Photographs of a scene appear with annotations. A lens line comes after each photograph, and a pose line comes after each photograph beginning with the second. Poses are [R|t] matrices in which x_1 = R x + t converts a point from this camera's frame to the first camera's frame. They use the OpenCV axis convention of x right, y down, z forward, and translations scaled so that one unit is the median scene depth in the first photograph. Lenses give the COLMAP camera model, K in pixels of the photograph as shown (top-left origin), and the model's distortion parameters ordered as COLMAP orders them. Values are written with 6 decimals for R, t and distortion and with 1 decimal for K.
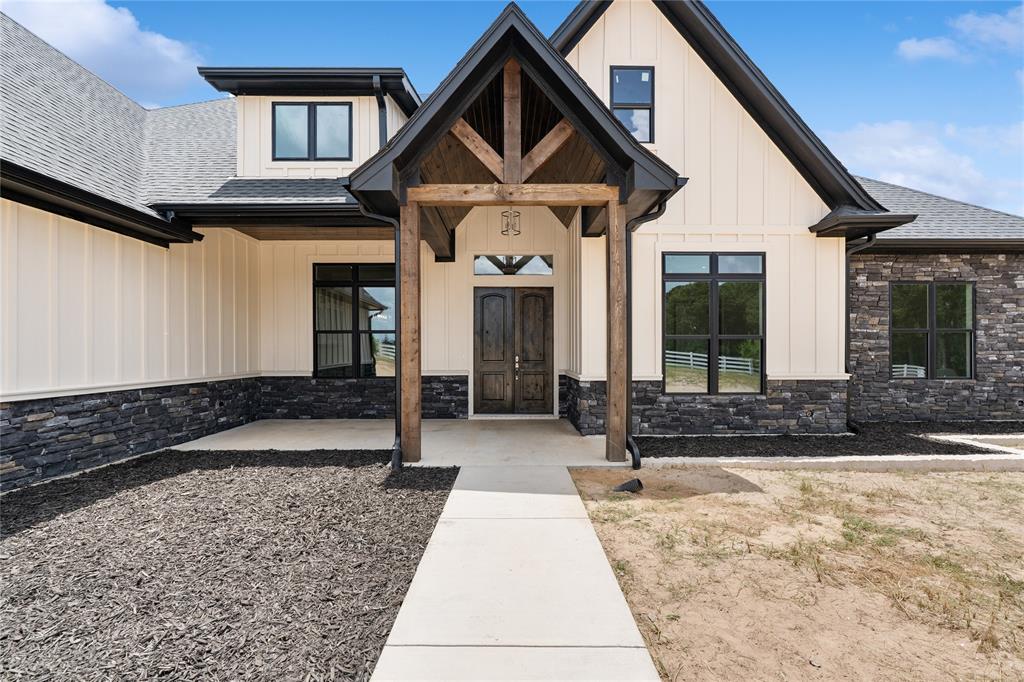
lens RADIAL K [[470.0, 0, 515.9], [0, 470.0, 349.8], [0, 0, 1]] dist [-0.004713, 0.000285]
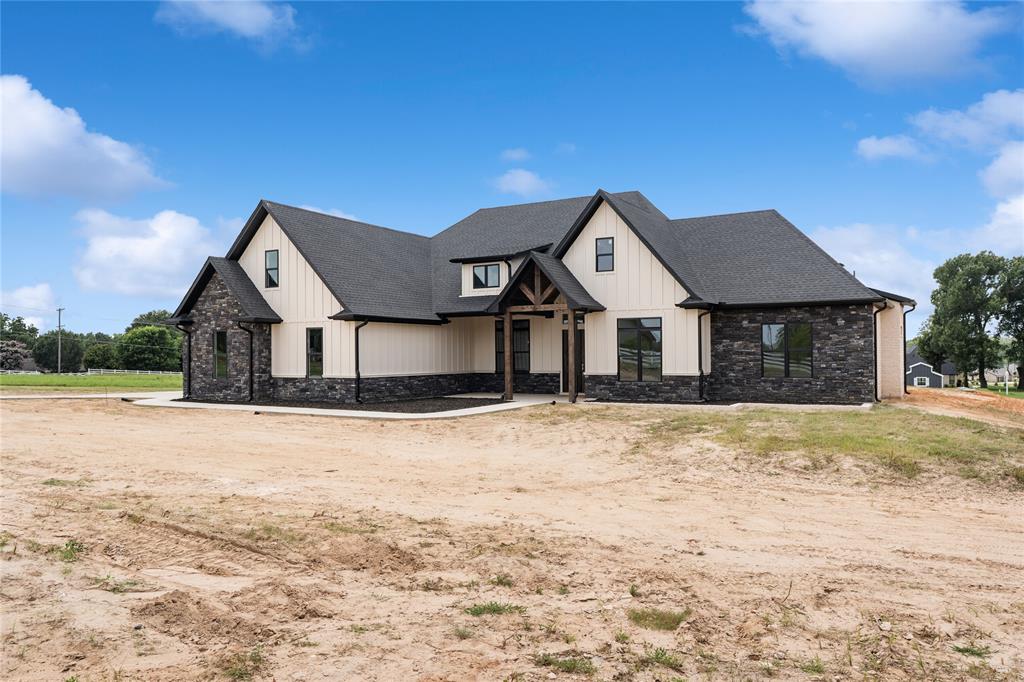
lens RADIAL K [[784.8, 0, 509.5], [0, 784.8, 340.7], [0, 0, 1]] dist [0.005369, 0.000590]
pose [[0.857752, -0.012481, -0.513913, 1.808529], [0.005769, 0.999876, -0.014655, -0.047364], [0.514032, 0.009605, 0.857717, -2.517732]]
